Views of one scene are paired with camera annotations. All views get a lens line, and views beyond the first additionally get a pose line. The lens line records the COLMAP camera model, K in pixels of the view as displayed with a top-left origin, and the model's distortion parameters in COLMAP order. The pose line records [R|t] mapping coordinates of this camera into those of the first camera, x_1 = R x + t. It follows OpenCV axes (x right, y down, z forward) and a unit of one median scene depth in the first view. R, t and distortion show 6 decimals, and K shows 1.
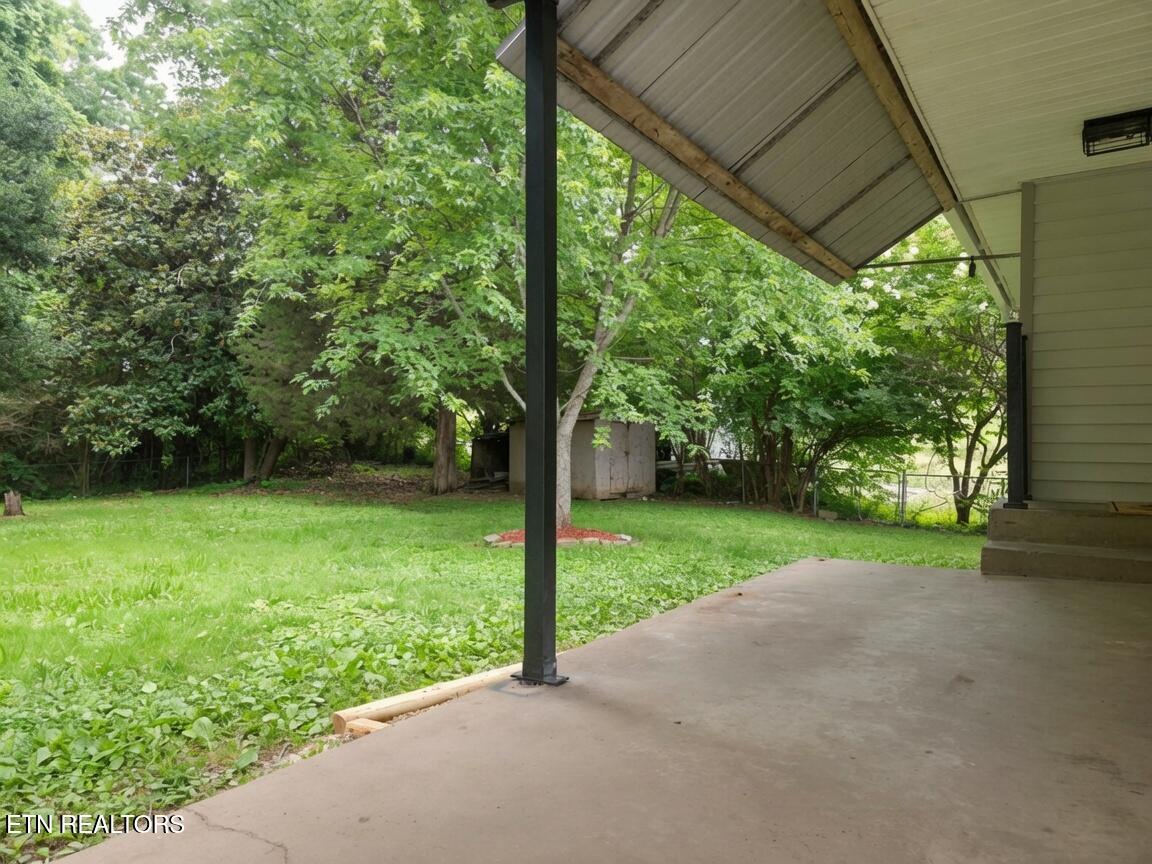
lens RADIAL K [[767.0, 0, 566.5], [0, 767.0, 433.7], [0, 0, 1]] dist [0.033864, -0.011813]
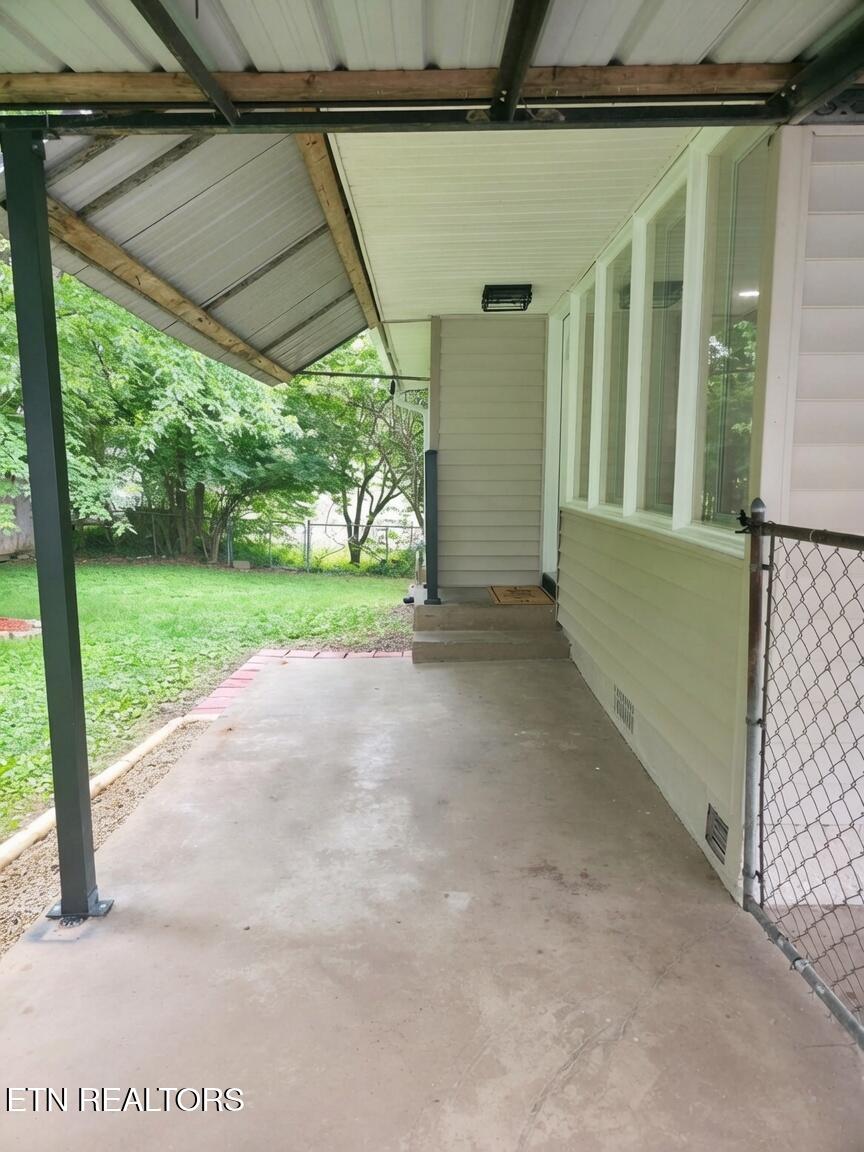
lens RADIAL K [[767.0, 0, 420.8], [0, 767.0, 579.2], [0, 0, 1]] dist [0.033864, -0.011813]
pose [[0.831593, -0.090512, 0.547960, -0.067358], [-0.000704, 0.986458, 0.164012, -0.095870], [-0.555385, -0.136777, 0.820268, 0.011724]]
